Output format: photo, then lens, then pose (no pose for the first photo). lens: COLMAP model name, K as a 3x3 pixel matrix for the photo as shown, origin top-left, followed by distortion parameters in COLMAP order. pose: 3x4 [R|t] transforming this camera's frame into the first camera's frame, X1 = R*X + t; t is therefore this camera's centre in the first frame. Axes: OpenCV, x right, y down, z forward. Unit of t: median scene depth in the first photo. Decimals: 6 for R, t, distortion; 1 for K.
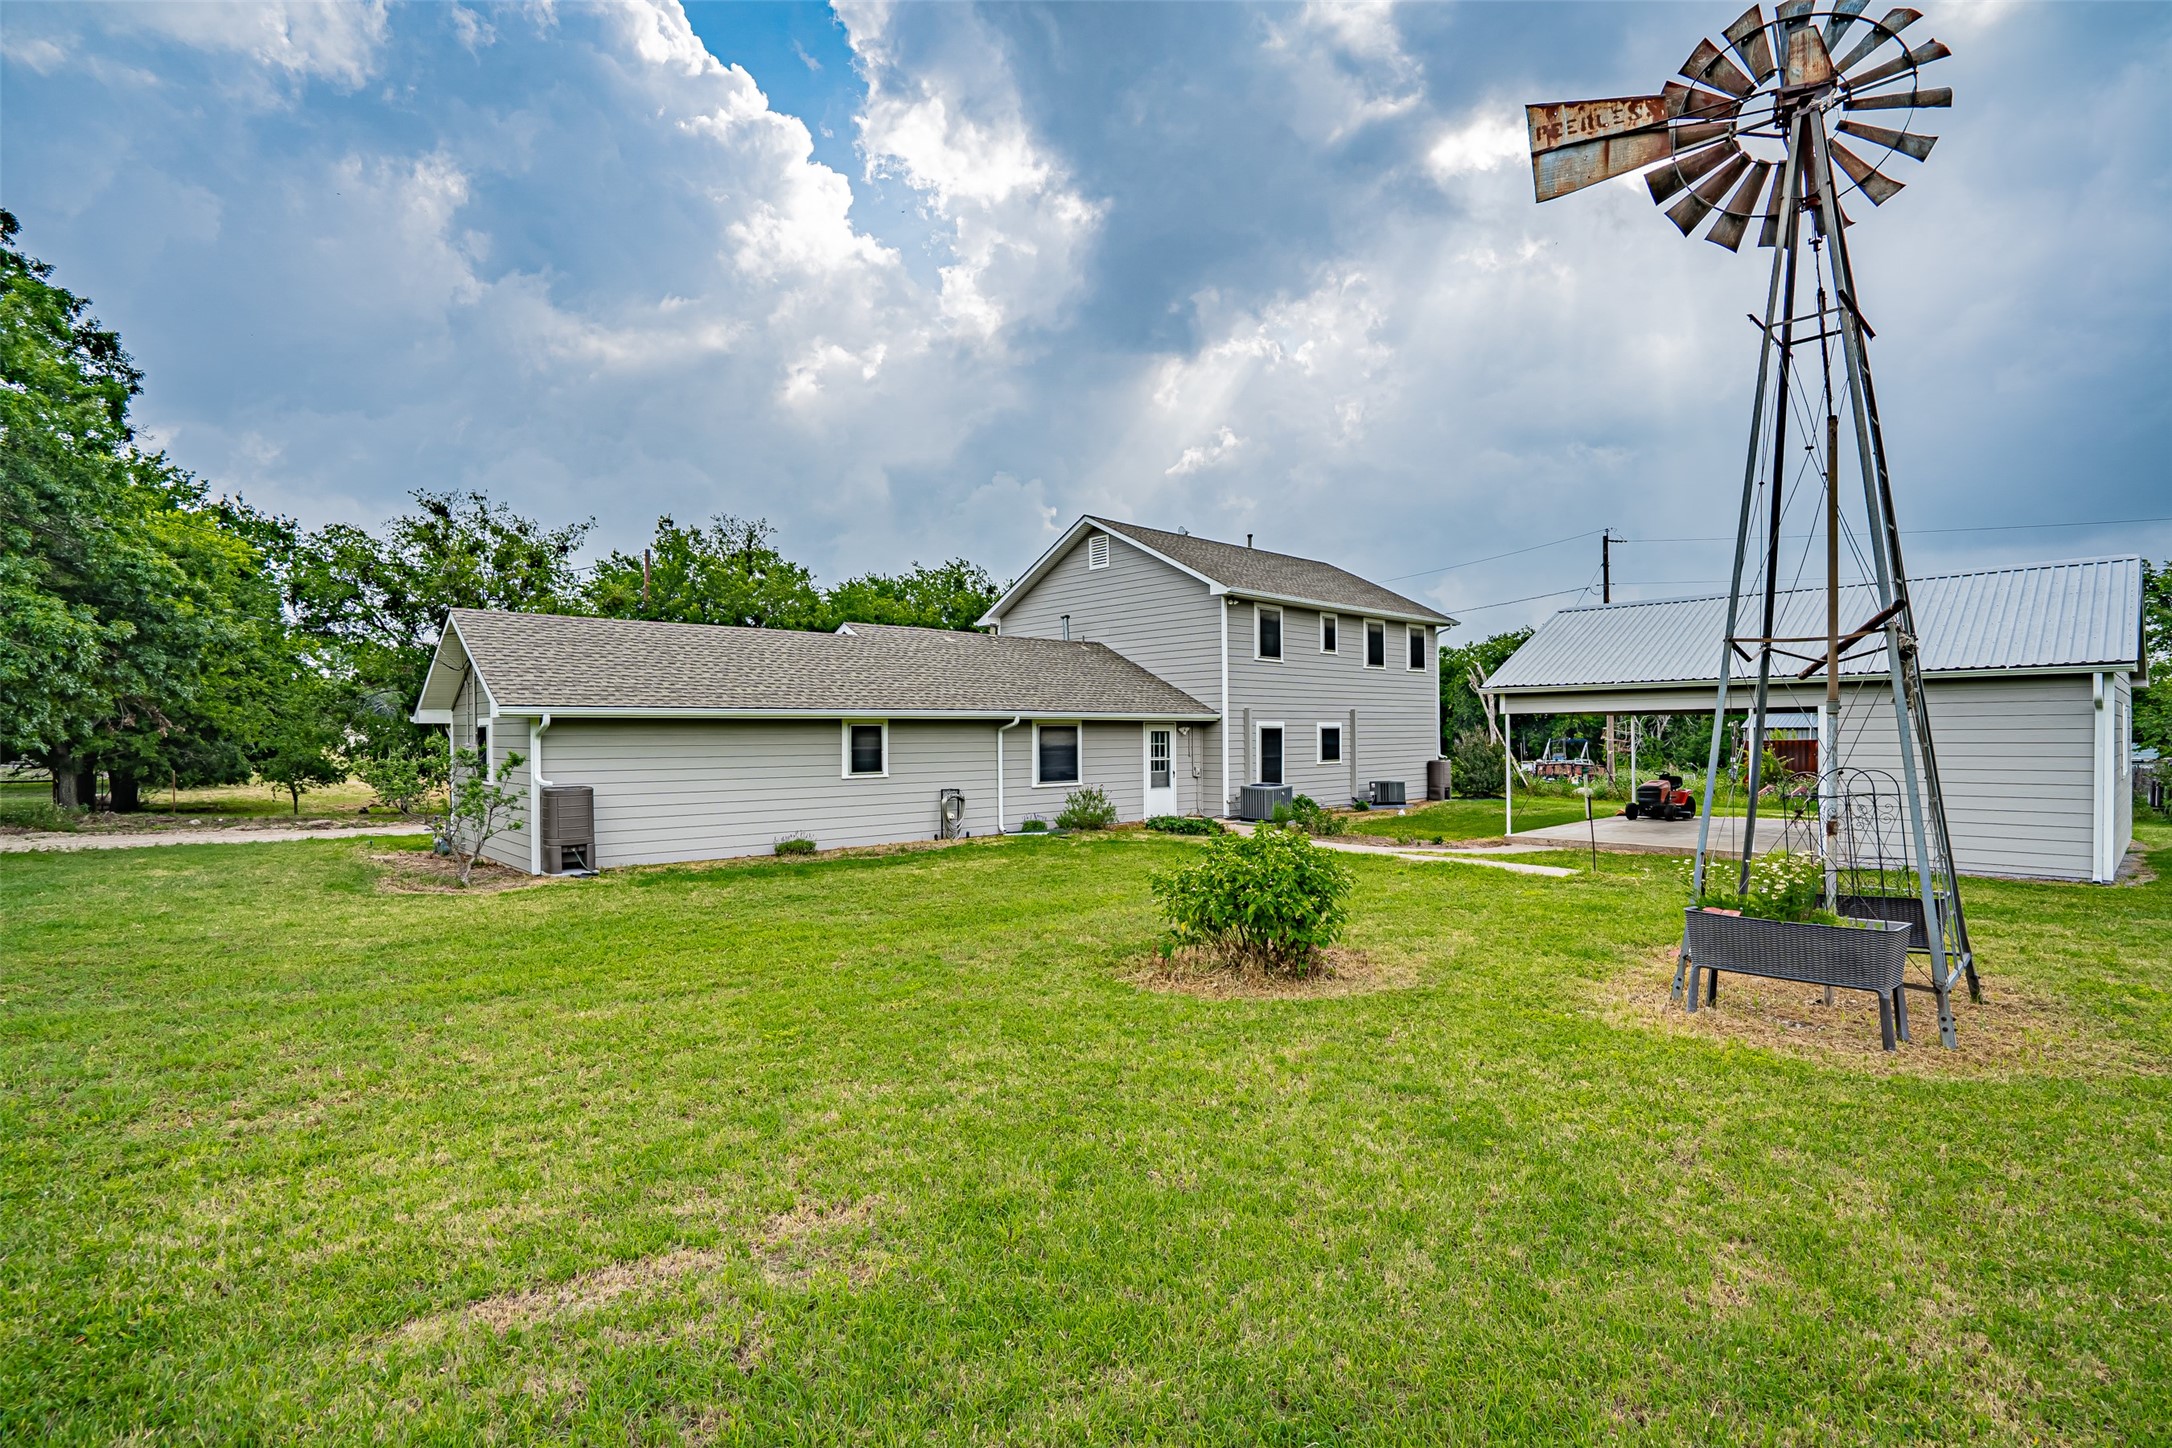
lens RADIAL K [[1008.1, 0, 1092.5], [0, 1008.1, 746.5], [0, 0, 1]] dist [-0.045307, 0.014418]
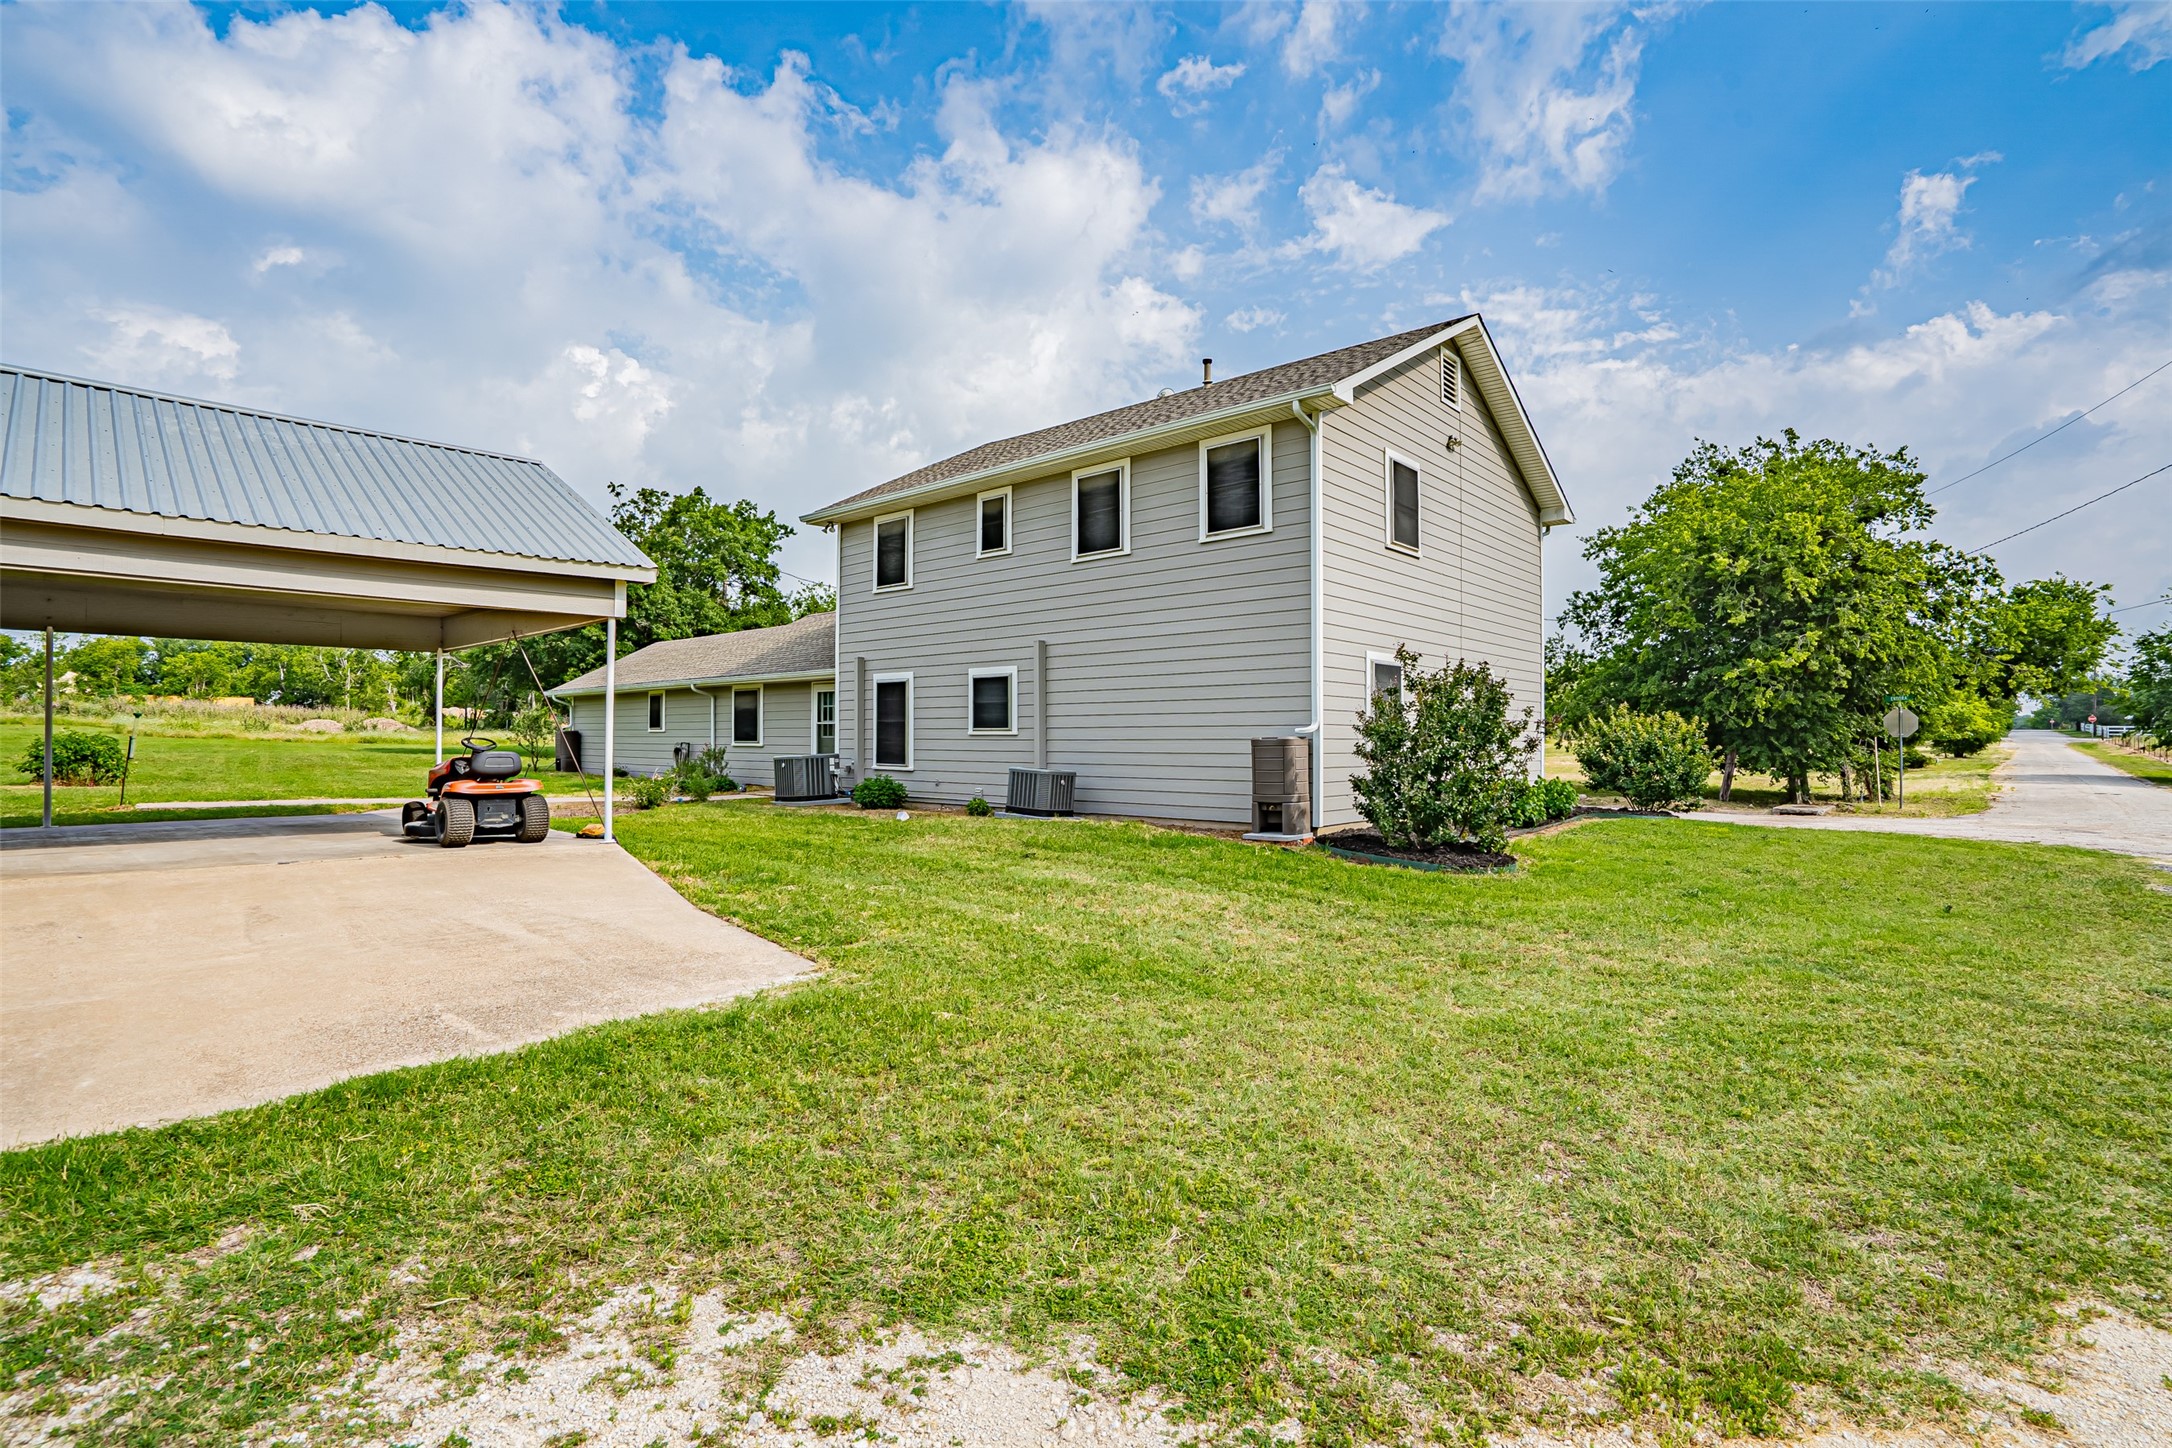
lens RADIAL K [[1013.5, 0, 1033.7], [0, 1013.5, 716.2], [0, 0, 1]] dist [-0.018398, 0.017003]
pose [[0.061359, -0.011030, -0.998055, 0.964413], [-0.014077, 0.999830, -0.011915, 0.014449], [0.998016, 0.014780, 0.061193, 1.115260]]
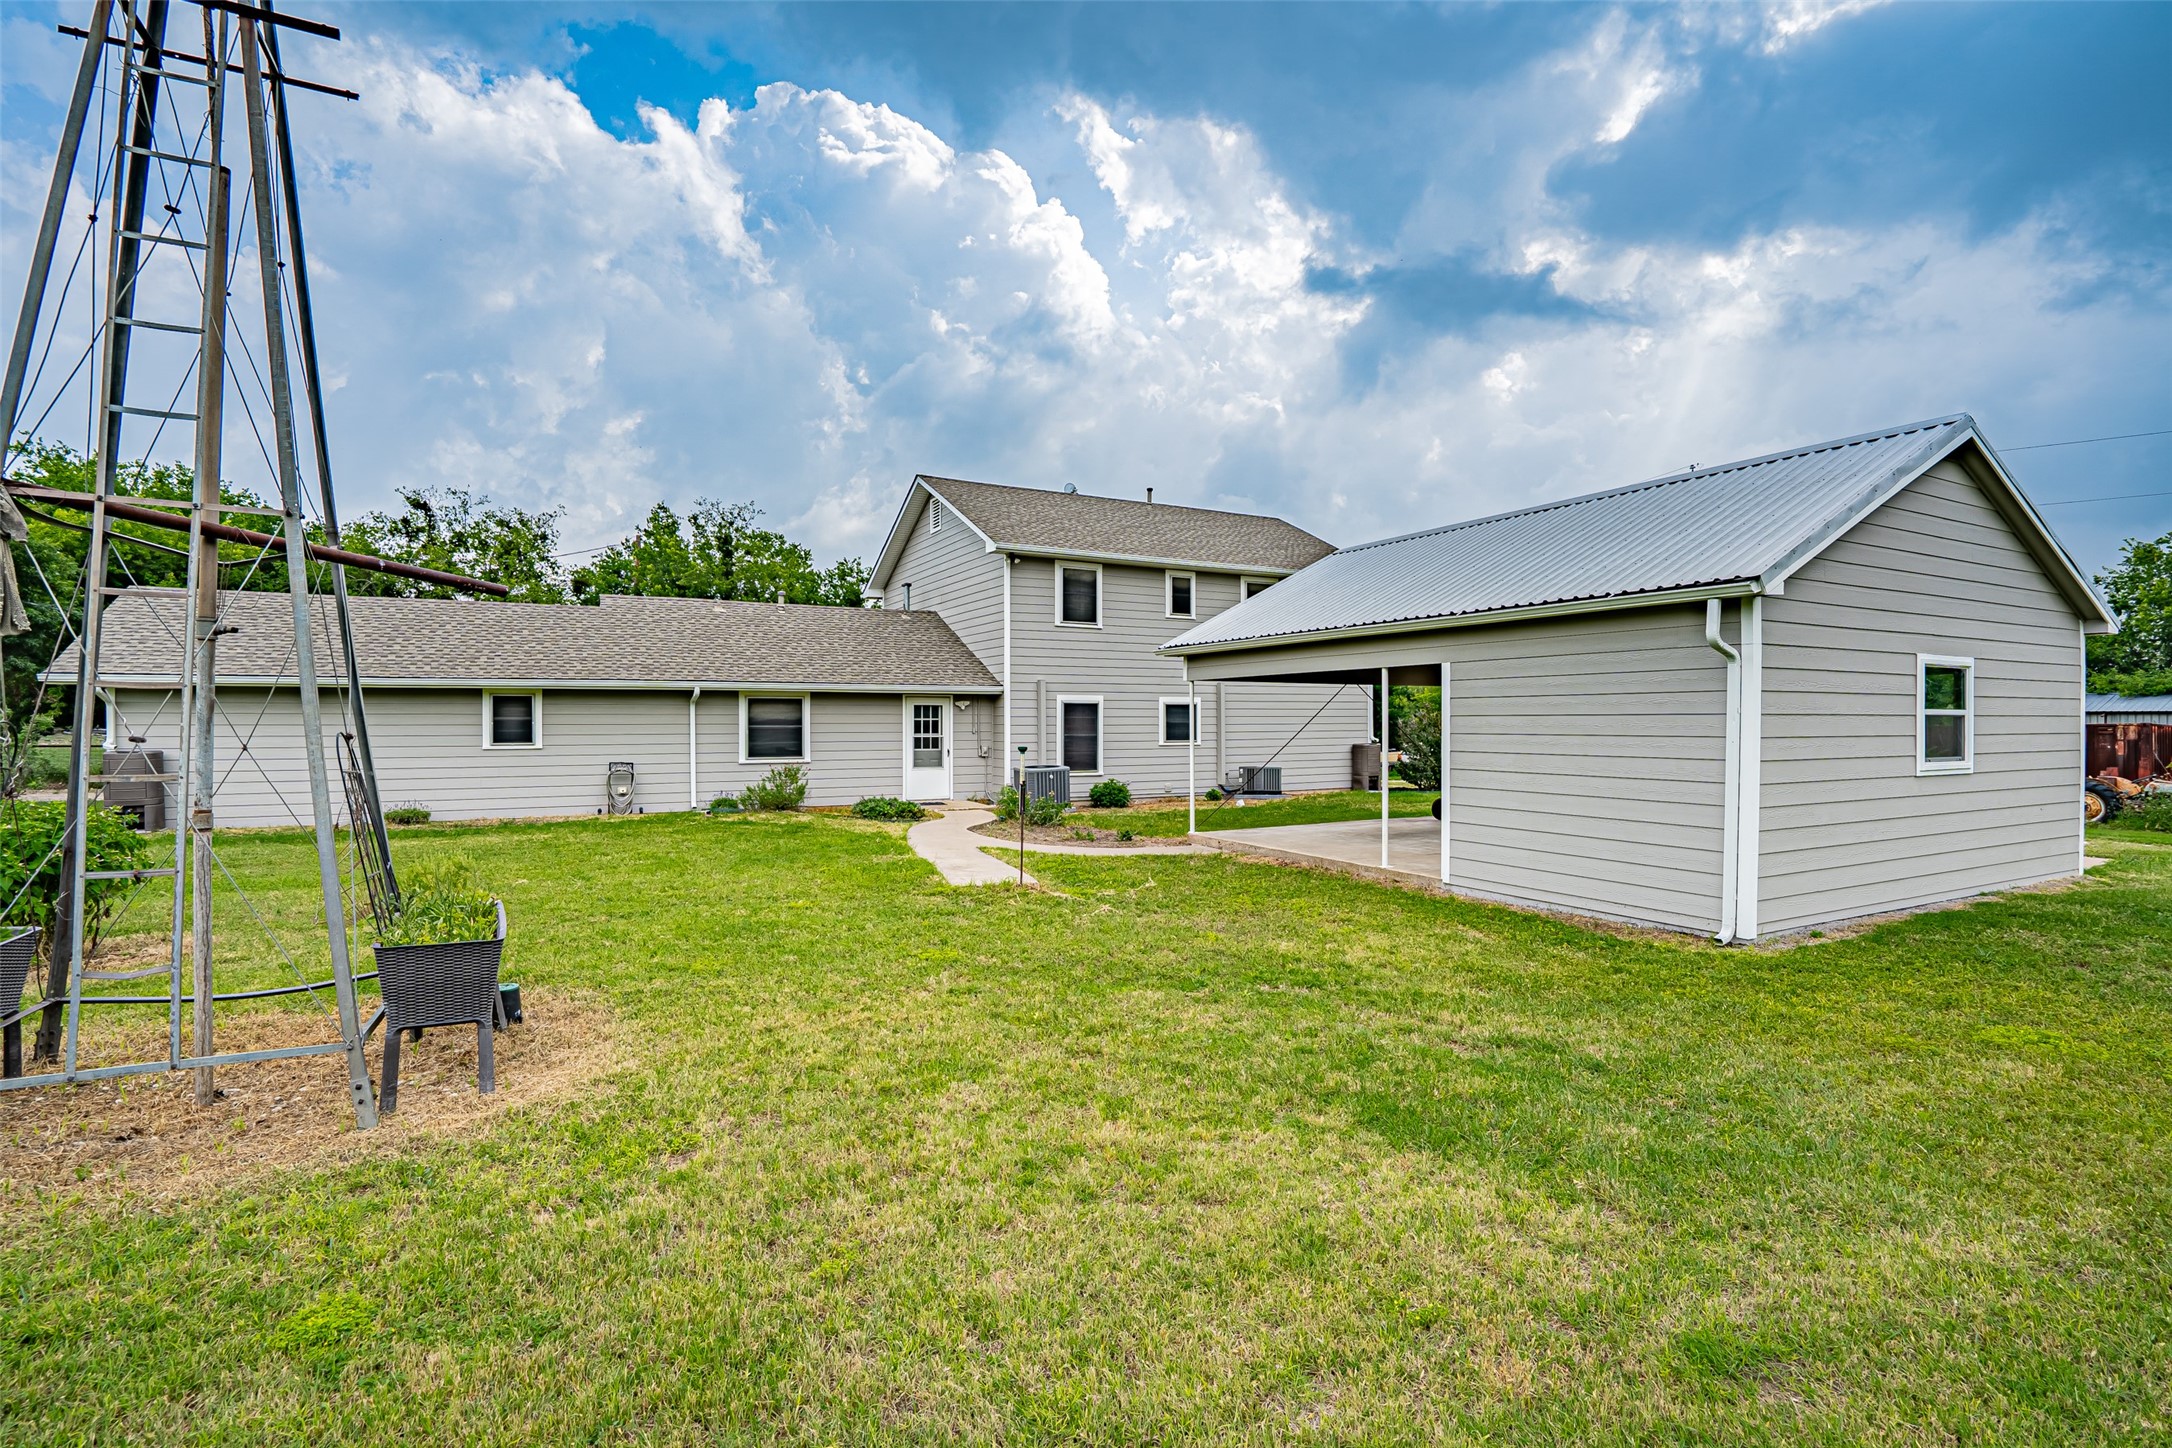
lens RADIAL K [[1008.1, 0, 1092.5], [0, 1008.1, 746.5], [0, 0, 1]] dist [-0.045307, 0.014418]
pose [[0.965380, 0.013588, -0.260493, 0.441024], [-0.009842, 0.999829, 0.015679, 0.006260], [0.260661, -0.012573, 0.965349, 0.158004]]
